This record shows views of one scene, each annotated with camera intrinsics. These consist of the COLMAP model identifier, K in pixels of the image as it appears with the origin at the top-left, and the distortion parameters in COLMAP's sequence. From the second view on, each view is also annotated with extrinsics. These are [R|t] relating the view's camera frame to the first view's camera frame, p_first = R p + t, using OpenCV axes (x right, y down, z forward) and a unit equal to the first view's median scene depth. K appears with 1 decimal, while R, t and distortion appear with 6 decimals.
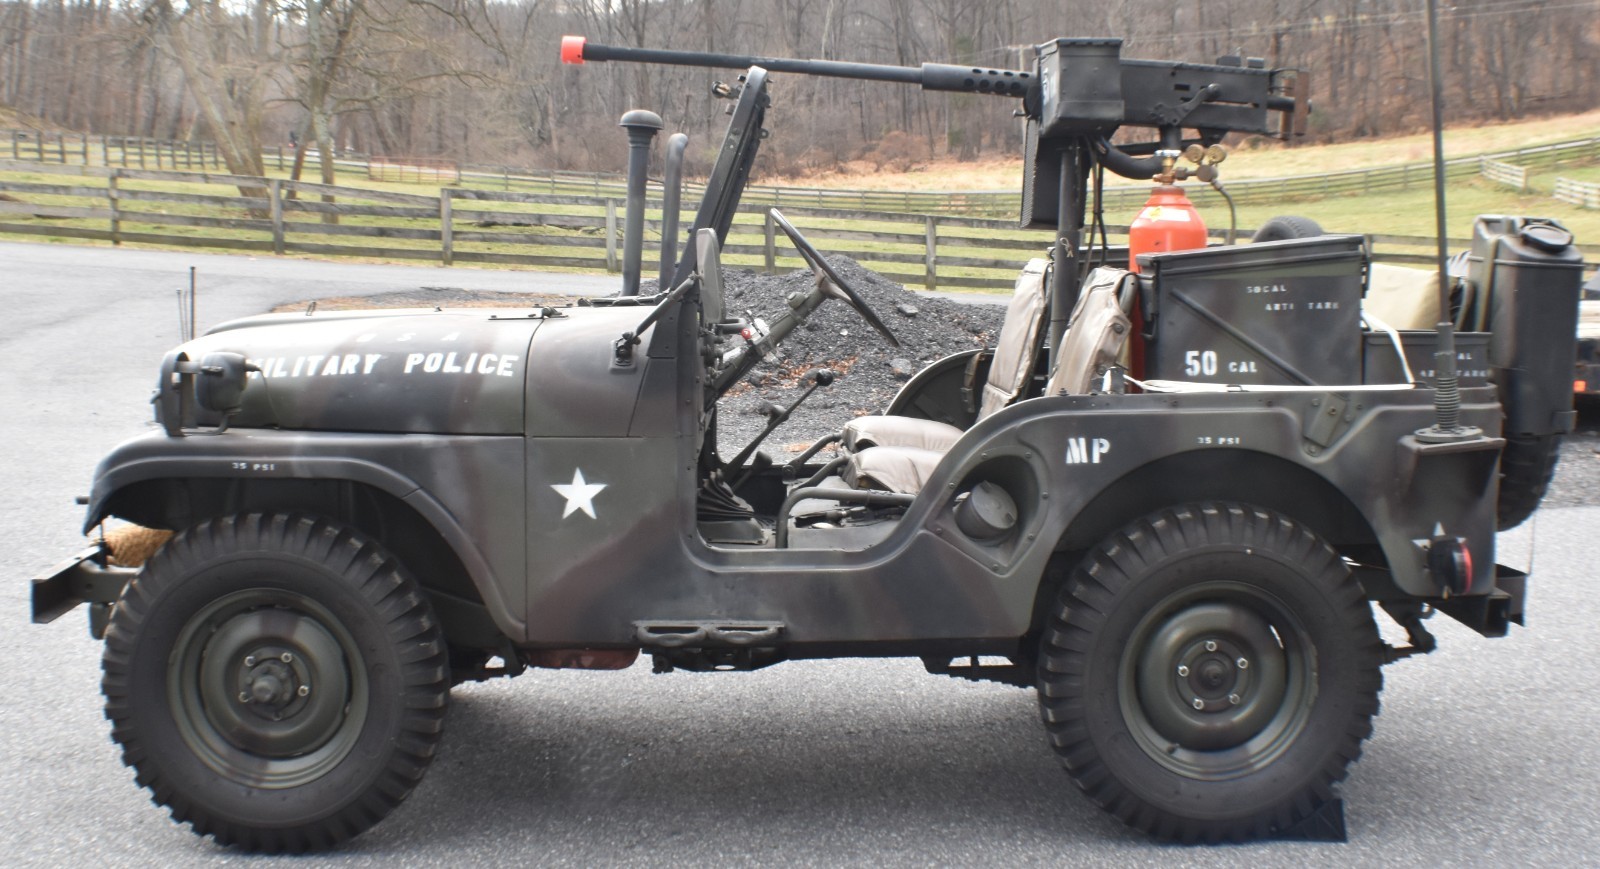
lens RADIAL K [[1800.4, 0, 770.4], [0, 1800.4, 384.7], [0, 0, 1]] dist [-0.150140, -0.032714]
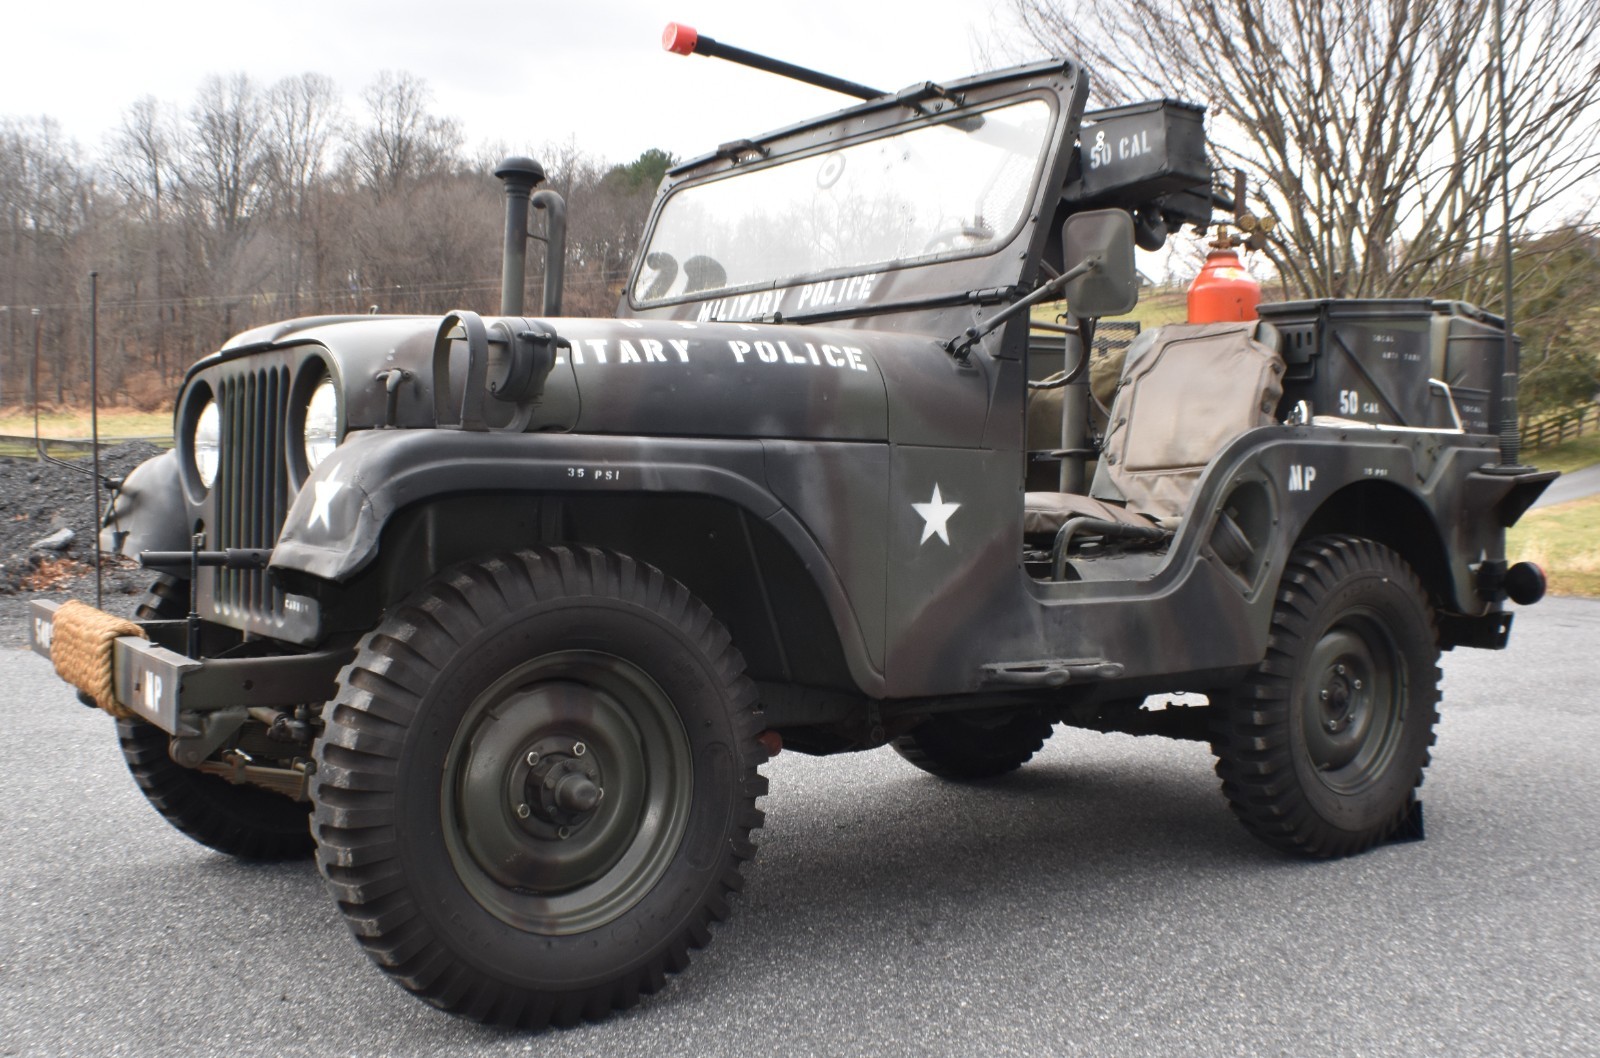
lens RADIAL K [[1607.1, 0, 726.7], [0, 1607.1, 554.8], [0, 0, 1]] dist [-0.159100, -0.004532]
pose [[0.828212, -0.006170, 0.560382, -0.601277], [0.029376, 0.999043, -0.032416, 0.099804], [-0.559645, 0.043309, 0.827600, 0.431437]]
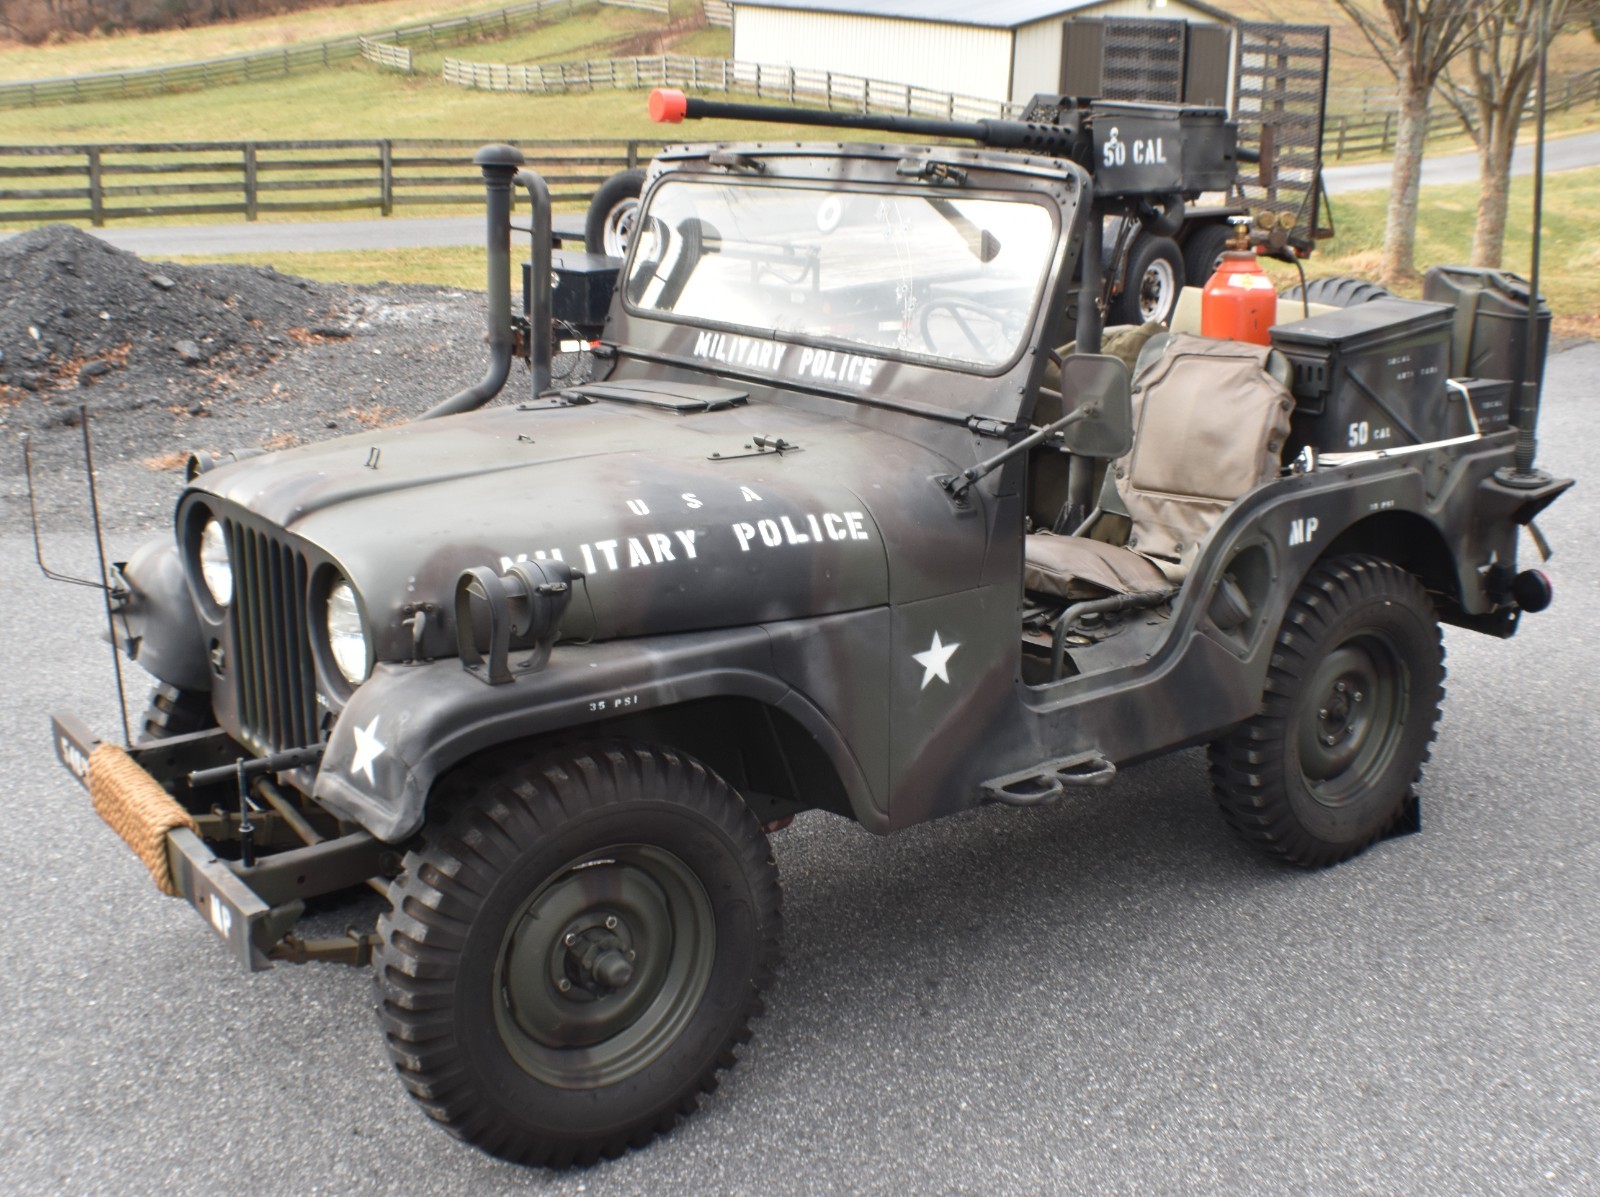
lens RADIAL K [[1828.4, 0, 800.0], [0, 1828.4, 598.5], [0, 0, 1]] dist [-0.115945, -0.135930]
pose [[0.803133, -0.161670, 0.573445, -0.663058], [0.056711, 0.978854, 0.196540, -0.146956], [-0.593094, -0.125327, 0.795319, 0.326474]]
